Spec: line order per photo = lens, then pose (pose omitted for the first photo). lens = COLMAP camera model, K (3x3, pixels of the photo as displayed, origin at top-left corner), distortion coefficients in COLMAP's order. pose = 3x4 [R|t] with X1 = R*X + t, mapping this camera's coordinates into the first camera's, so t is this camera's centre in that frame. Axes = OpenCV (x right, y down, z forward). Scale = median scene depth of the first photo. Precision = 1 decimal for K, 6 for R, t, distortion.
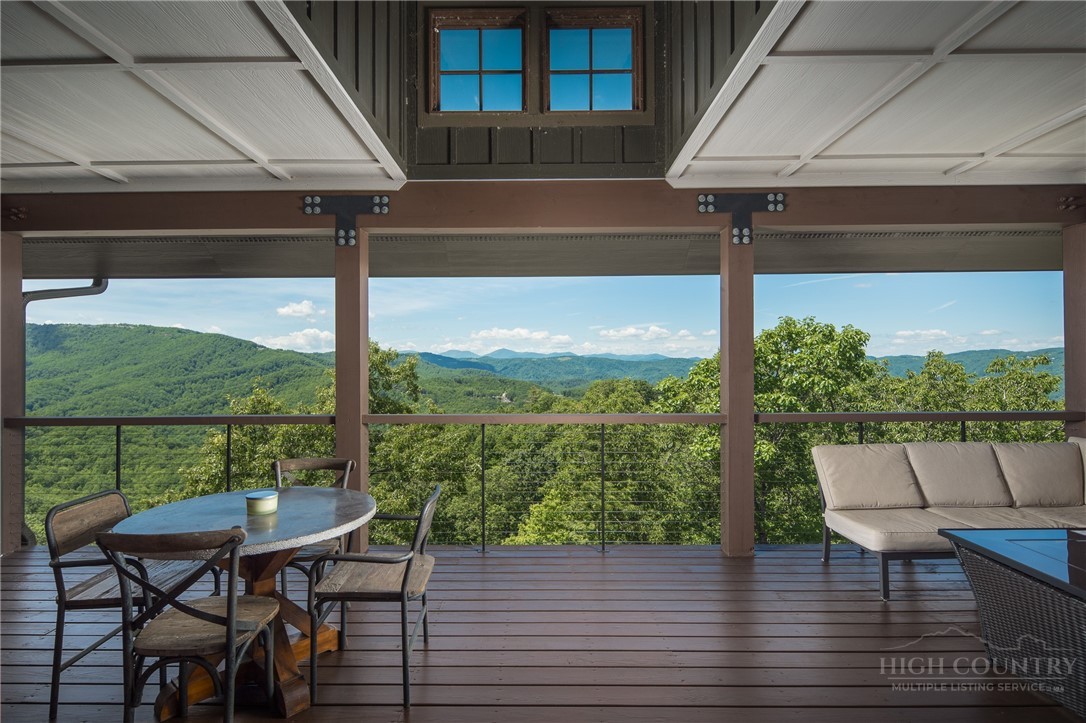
lens RADIAL K [[538.0, 0, 543.0], [0, 538.0, 361.5], [0, 0, 1]] dist [-0.005029, -0.000499]
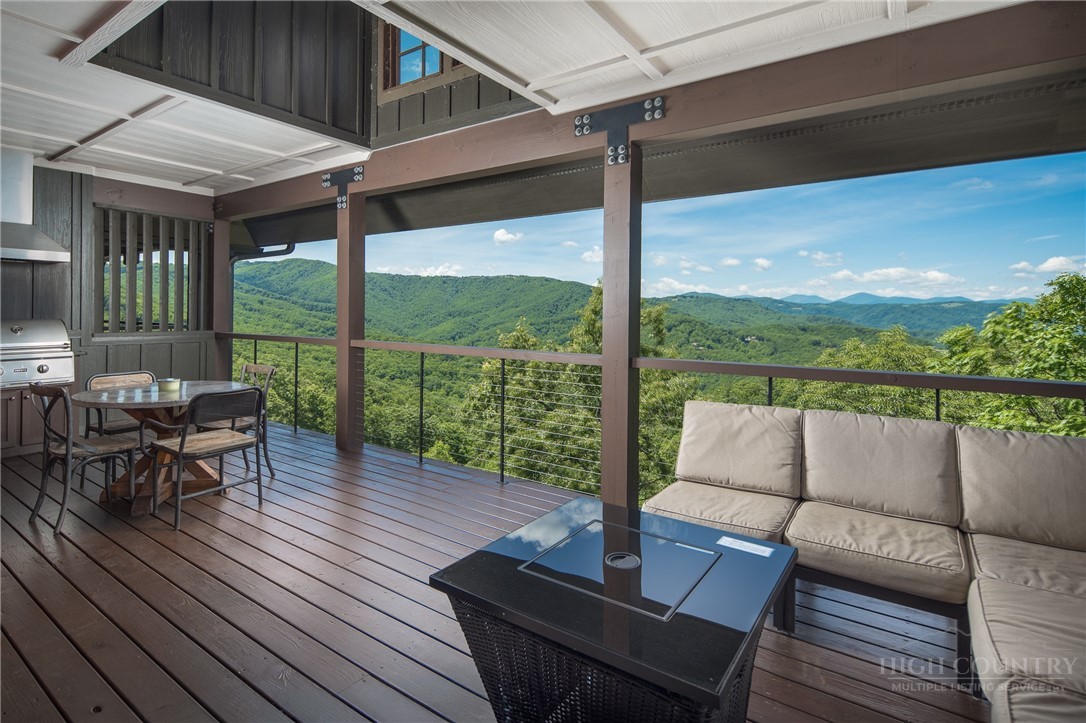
lens RADIAL K [[544.5, 0, 544.4], [0, 544.5, 312.1], [0, 0, 1]] dist [0.001298, -0.000038]
pose [[0.821666, 0.013379, -0.569813, 0.212568], [-0.007526, 0.999892, 0.012624, 0.003972], [0.569920, -0.006085, 0.821678, 0.051987]]
